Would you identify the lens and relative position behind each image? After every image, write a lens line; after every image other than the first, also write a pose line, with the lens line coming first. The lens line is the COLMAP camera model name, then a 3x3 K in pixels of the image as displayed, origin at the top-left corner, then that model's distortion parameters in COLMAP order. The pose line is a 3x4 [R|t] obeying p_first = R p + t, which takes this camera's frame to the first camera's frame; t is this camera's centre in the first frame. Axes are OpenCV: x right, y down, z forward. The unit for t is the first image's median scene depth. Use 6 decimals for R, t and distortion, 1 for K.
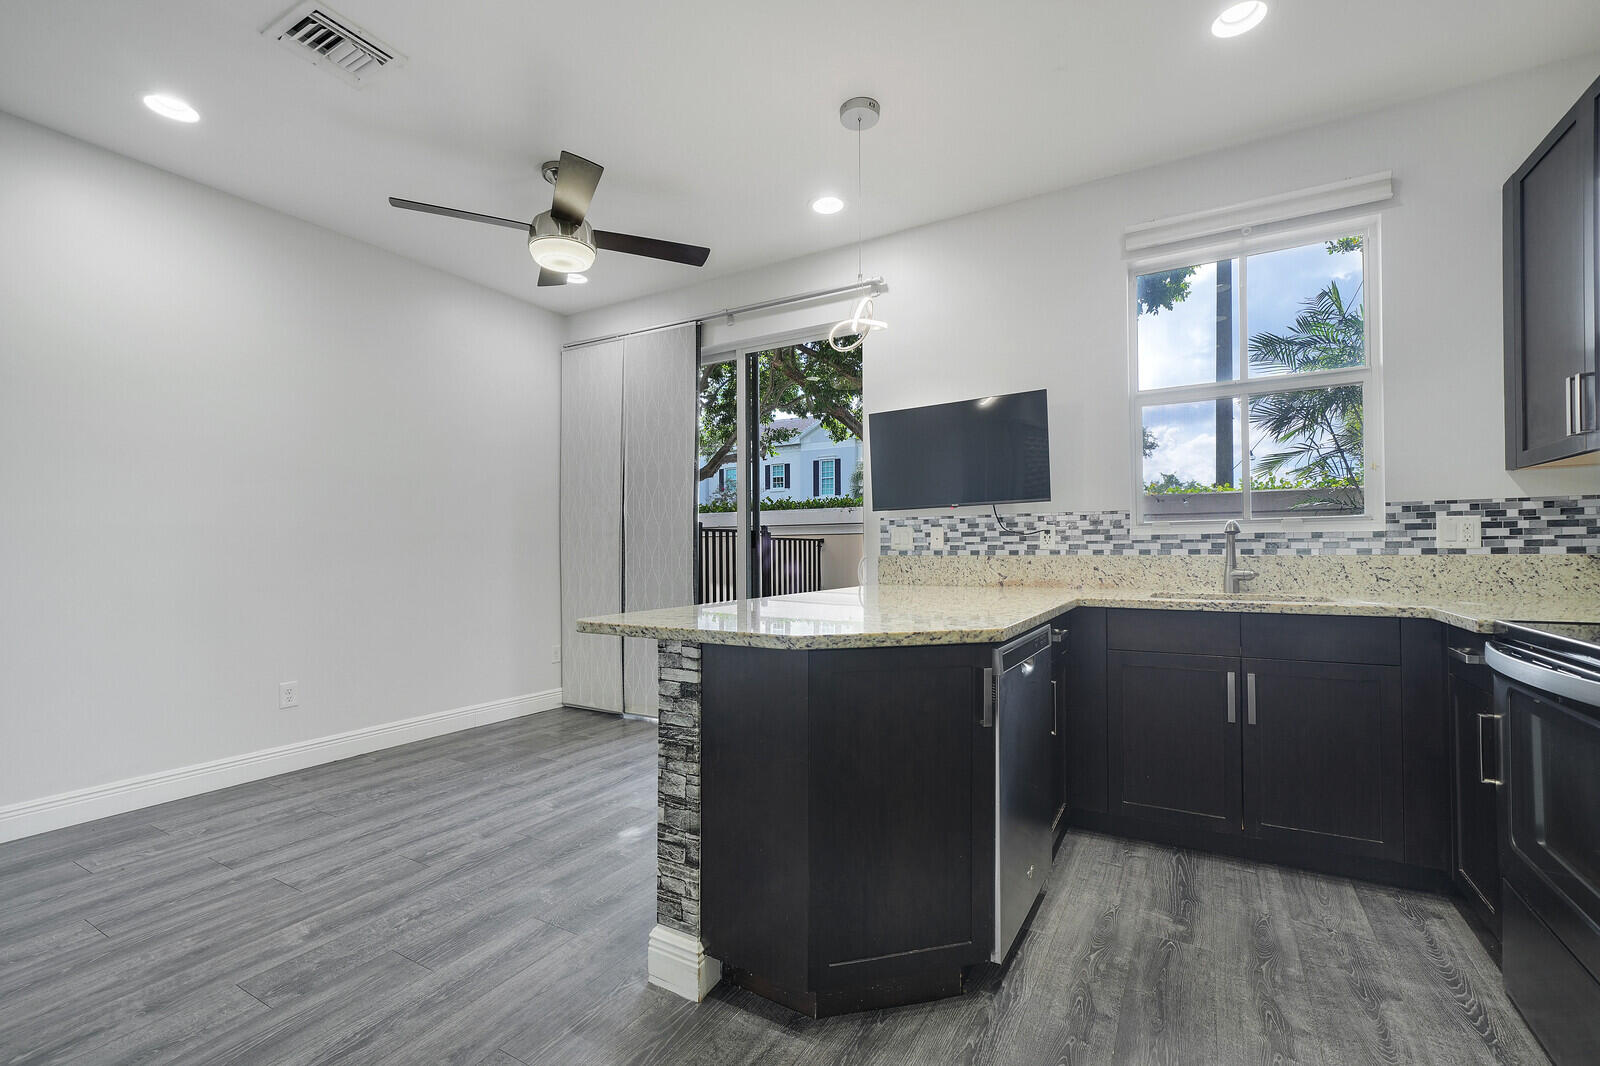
lens RADIAL K [[685.5, 0, 797.5], [0, 685.5, 540.1], [0, 0, 1]] dist [0.001068, 0.002205]
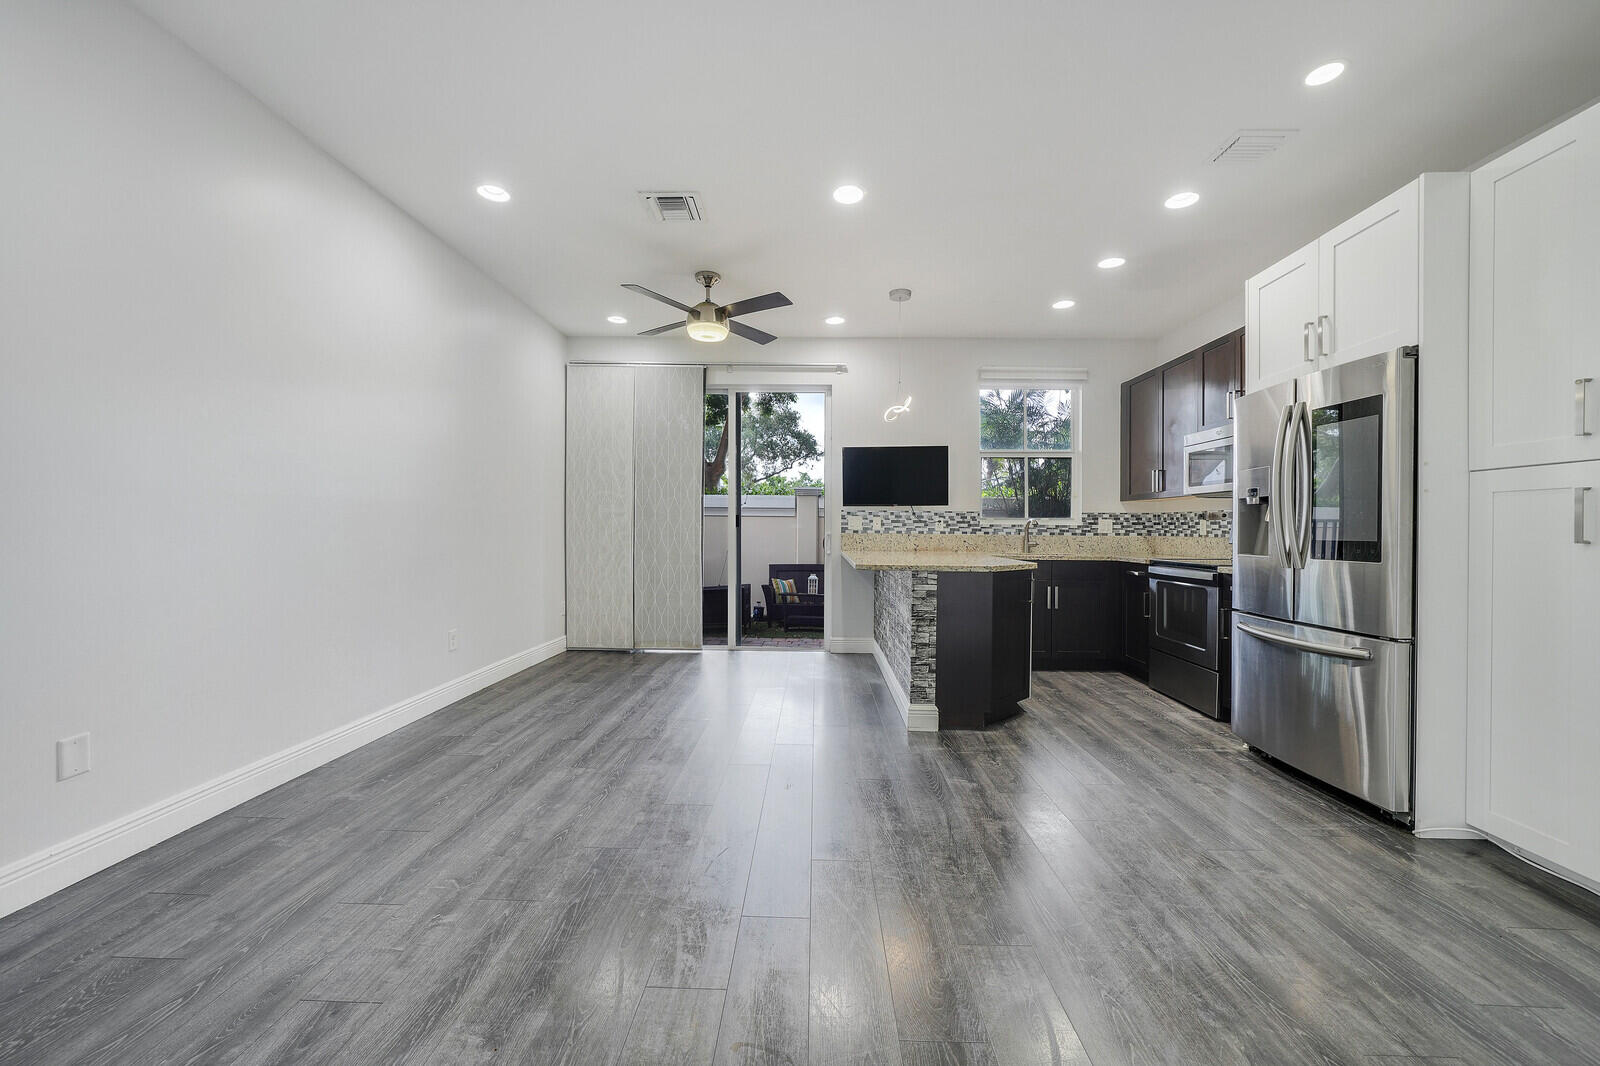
lens RADIAL K [[614.6, 0, 791.3], [0, 614.6, 524.1], [0, 0, 1]] dist [-0.014037, 0.000203]
pose [[0.880490, 0.018581, 0.473700, -0.933867], [-0.022217, 0.999751, 0.002082, 0.000517], [-0.473543, -0.012357, 0.880684, -0.326436]]
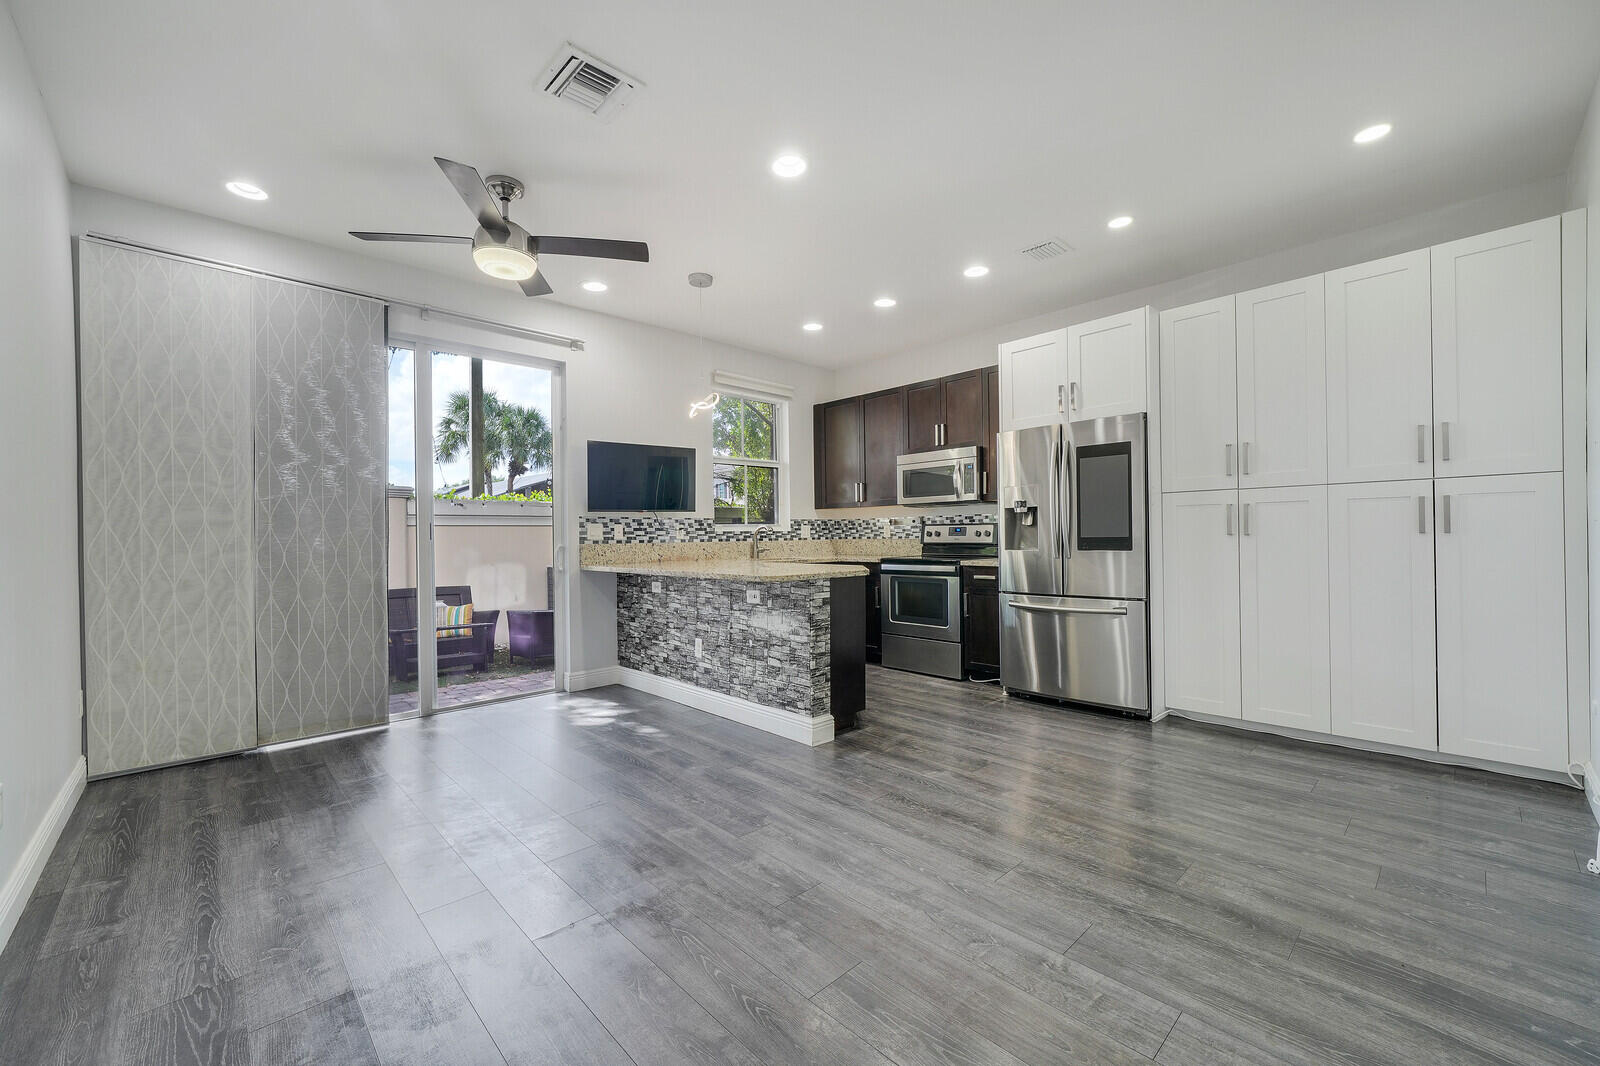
lens RADIAL K [[644.7, 0, 790.0], [0, 644.7, 532.5], [0, 0, 1]] dist [-0.008118, 0.002451]
pose [[0.287214, 0.008470, 0.957829, -1.339202], [-0.002919, 0.999964, -0.007967, 0.011171], [-0.957862, -0.000507, 0.287228, 0.327250]]
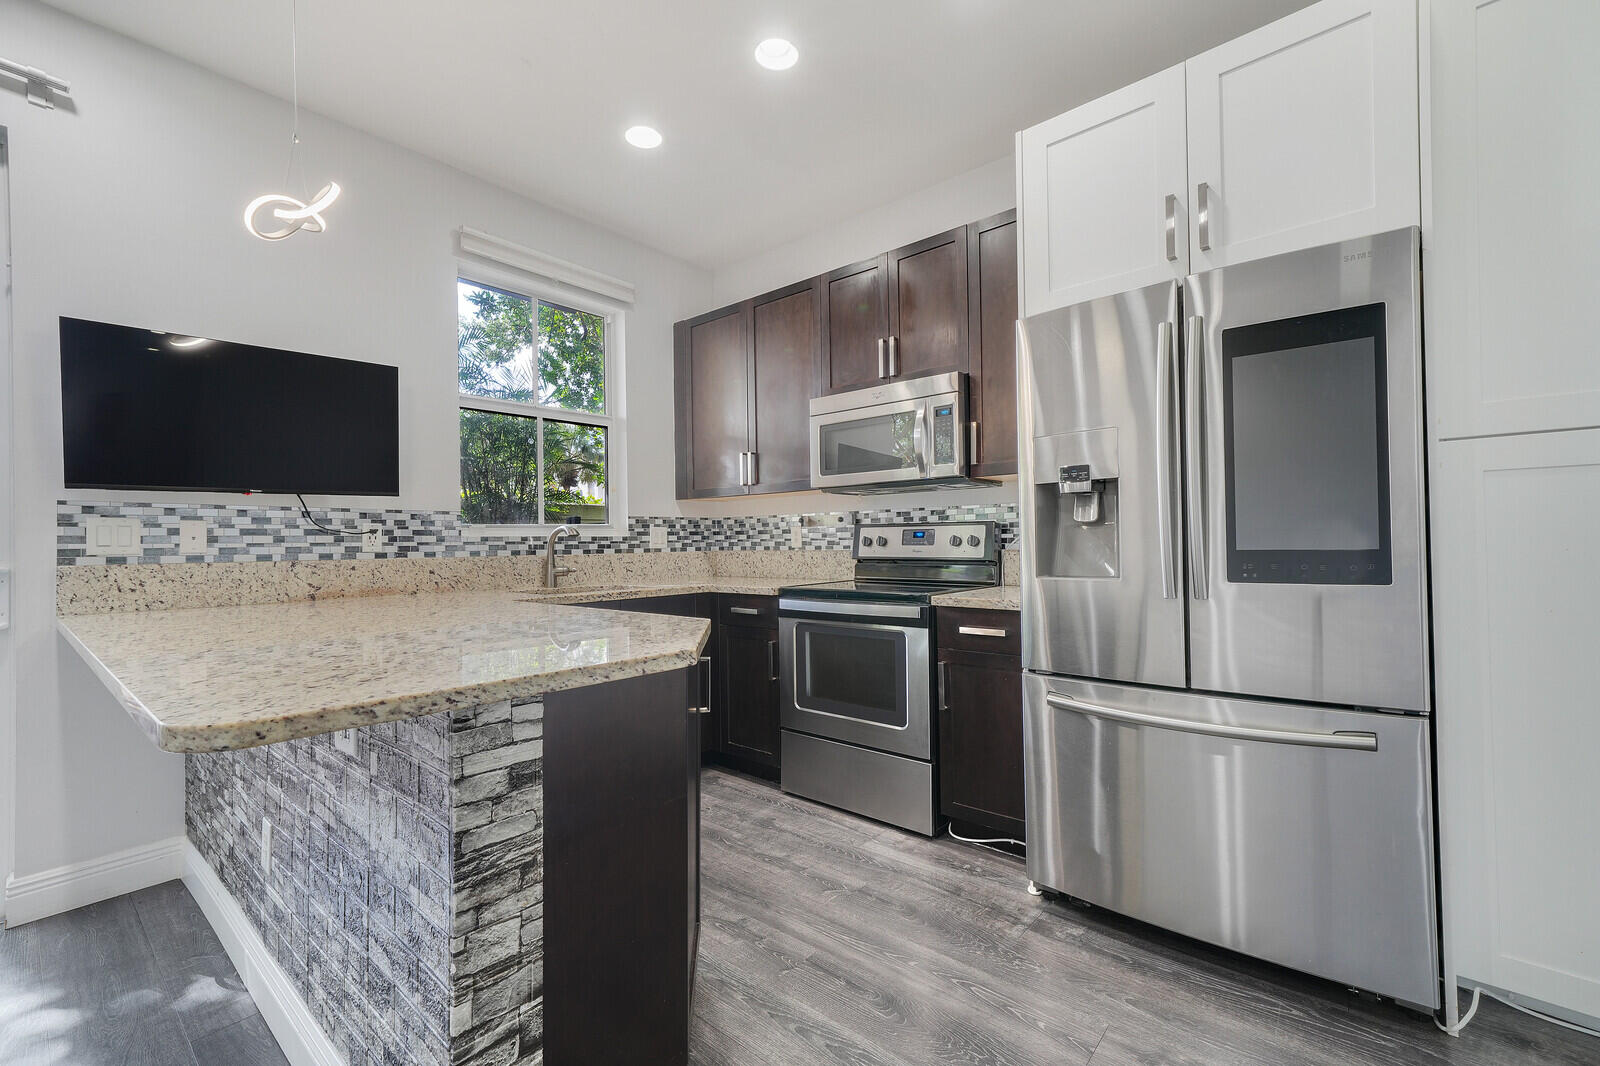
lens RADIAL K [[685.5, 0, 796.4], [0, 685.5, 535.2], [0, 0, 1]] dist [0.001068, 0.002205]
pose [[0.176091, 0.016168, 0.984241, -0.459992], [-0.002034, 0.999869, -0.016060, 0.006247], [-0.984372, 0.000826, 0.176101, 0.402504]]
